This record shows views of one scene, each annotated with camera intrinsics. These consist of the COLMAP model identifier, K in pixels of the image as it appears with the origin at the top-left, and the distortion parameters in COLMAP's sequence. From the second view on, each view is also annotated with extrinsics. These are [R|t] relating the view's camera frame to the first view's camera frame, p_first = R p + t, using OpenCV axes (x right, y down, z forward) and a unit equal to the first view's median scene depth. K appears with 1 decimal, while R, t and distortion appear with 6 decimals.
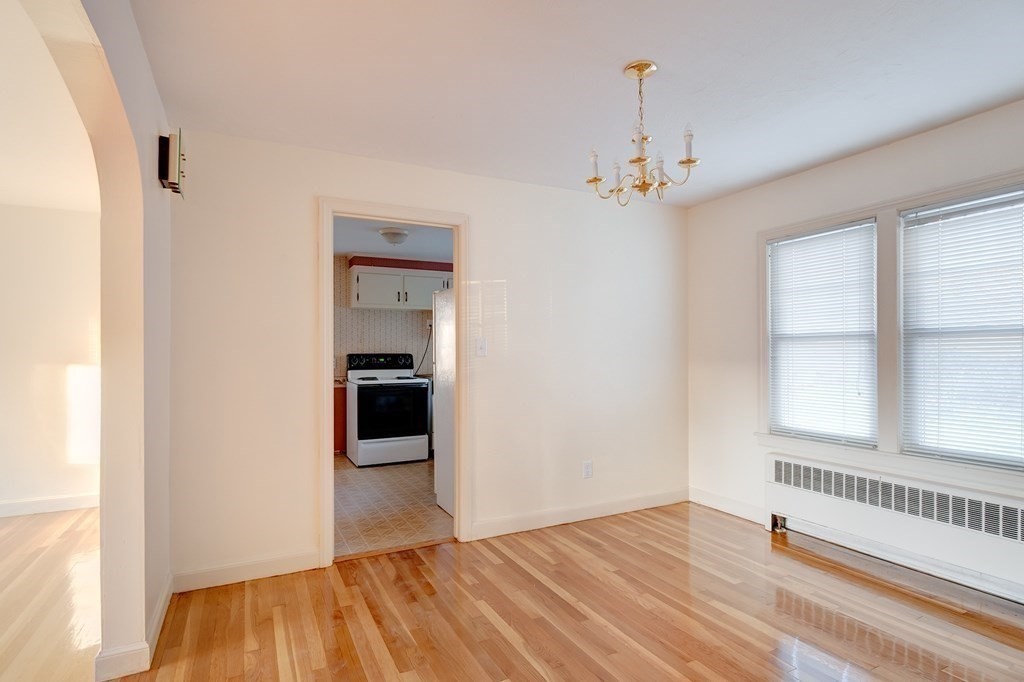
lens RADIAL K [[486.5, 0, 509.9], [0, 486.5, 348.2], [0, 0, 1]] dist [0.016037, 0.000285]
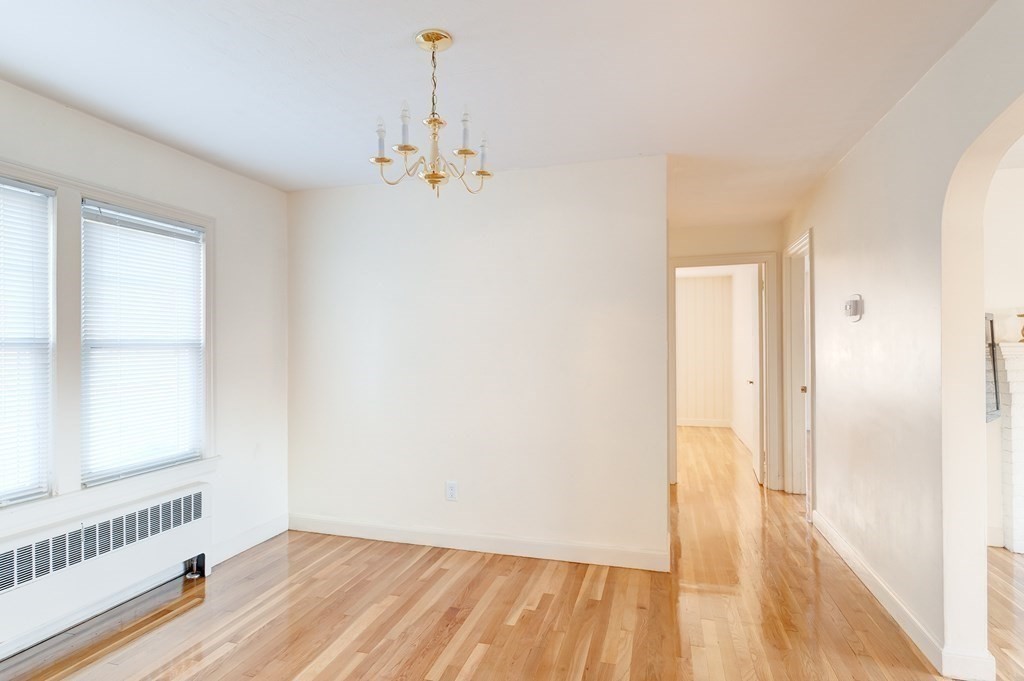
lens RADIAL K [[551.5, 0, 512.0], [0, 551.5, 340.5], [0, 0, 1]] dist [0.000640, 0.000080]
pose [[-0.720233, 0.017434, 0.693513, -0.385772], [0.001559, 0.999722, -0.023512, -0.013303], [-0.693730, -0.015853, -0.720060, 1.206347]]
